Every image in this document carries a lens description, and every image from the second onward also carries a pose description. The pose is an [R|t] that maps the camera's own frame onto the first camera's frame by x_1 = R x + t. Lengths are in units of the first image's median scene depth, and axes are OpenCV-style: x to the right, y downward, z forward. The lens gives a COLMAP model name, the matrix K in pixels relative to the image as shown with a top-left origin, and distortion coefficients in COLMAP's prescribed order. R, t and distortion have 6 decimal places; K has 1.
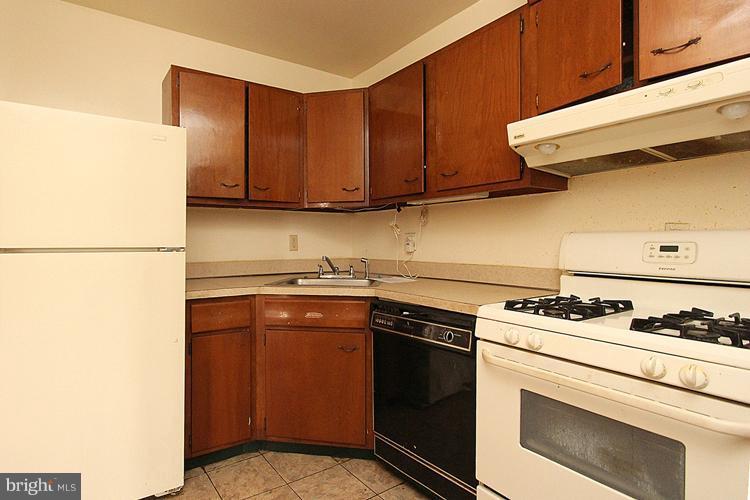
lens RADIAL K [[408.8, 0, 357.5], [0, 408.8, 245.6], [0, 0, 1]] dist [0.005214, -0.000718]
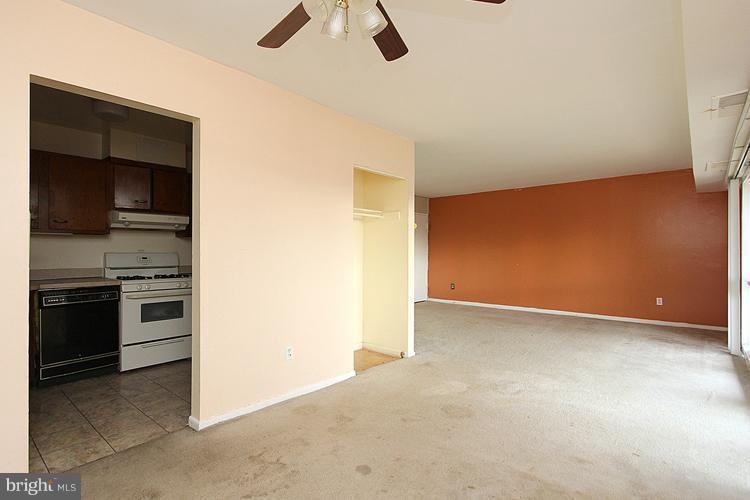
lens RADIAL K [[377.5, 0, 371.5], [0, 377.5, 253.0], [0, 0, 1]] dist [-0.004068, 0.000252]
pose [[-0.249652, -0.005238, 0.968322, -1.833408], [0.005404, 0.999962, 0.006803, -0.031905], [-0.968321, 0.006932, -0.249614, 0.015868]]
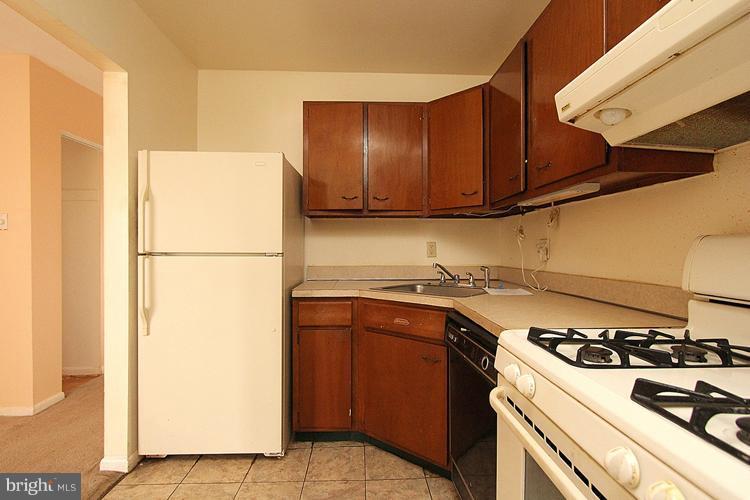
lens RADIAL K [[377.5, 0, 374.1], [0, 377.5, 247.6], [0, 0, 1]] dist [-0.004068, 0.000252]
pose [[0.850163, 0.002294, -0.526515, 0.331783], [-0.008102, 0.999929, -0.008725, -0.003141], [0.526457, 0.011683, 0.850121, 0.177053]]
